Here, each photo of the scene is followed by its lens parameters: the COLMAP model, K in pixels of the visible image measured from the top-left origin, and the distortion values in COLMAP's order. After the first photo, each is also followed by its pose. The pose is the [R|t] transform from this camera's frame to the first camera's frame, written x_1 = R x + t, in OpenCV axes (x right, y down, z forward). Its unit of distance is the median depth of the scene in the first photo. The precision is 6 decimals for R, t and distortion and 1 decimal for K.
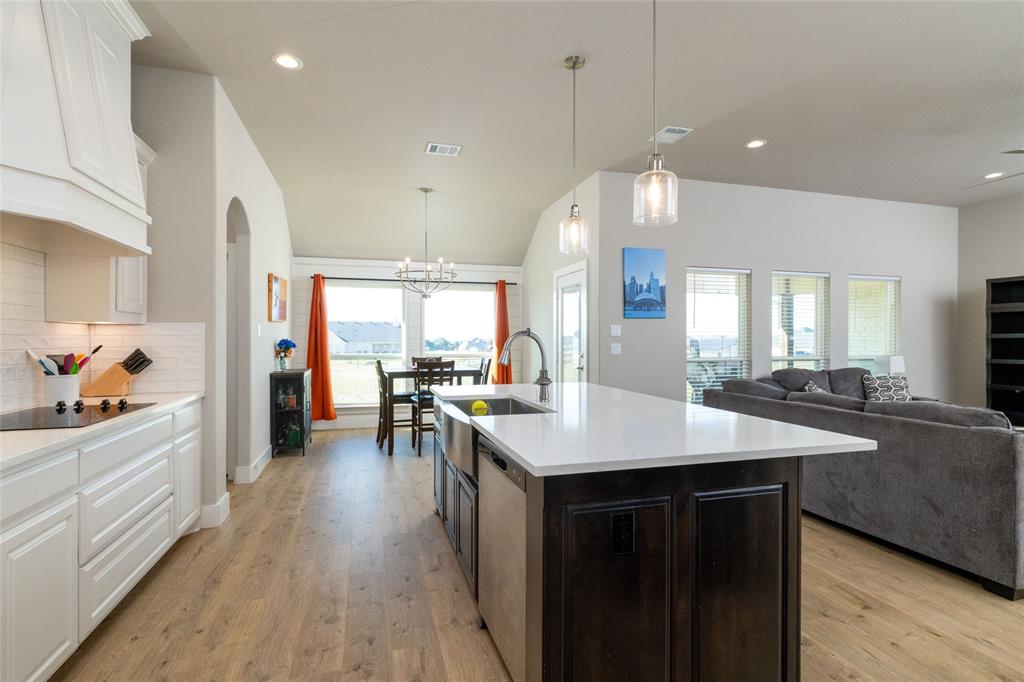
lens RADIAL K [[490.9, 0, 515.4], [0, 490.9, 342.7], [0, 0, 1]] dist [0.005813, 0.000184]
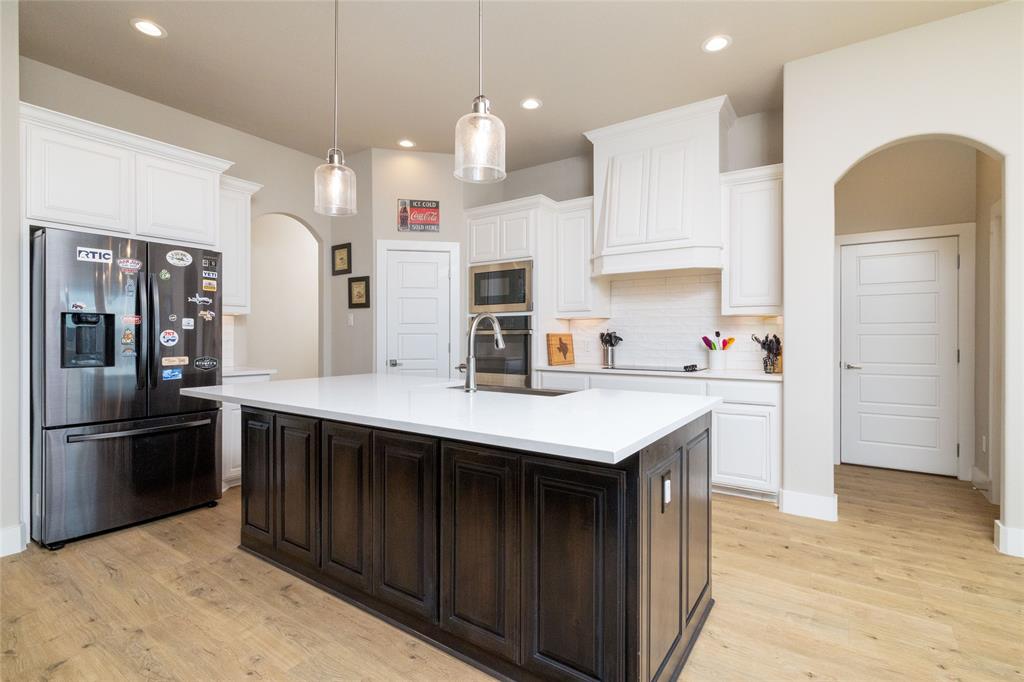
lens RADIAL K [[490.9, 0, 507.3], [0, 490.9, 339.0], [0, 0, 1]] dist [0.005813, 0.000184]
pose [[-0.791306, 0.001161, -0.611419, 0.275263], [-0.007465, 0.999905, 0.011560, 0.008276], [0.611374, 0.013712, -0.791223, 0.888079]]
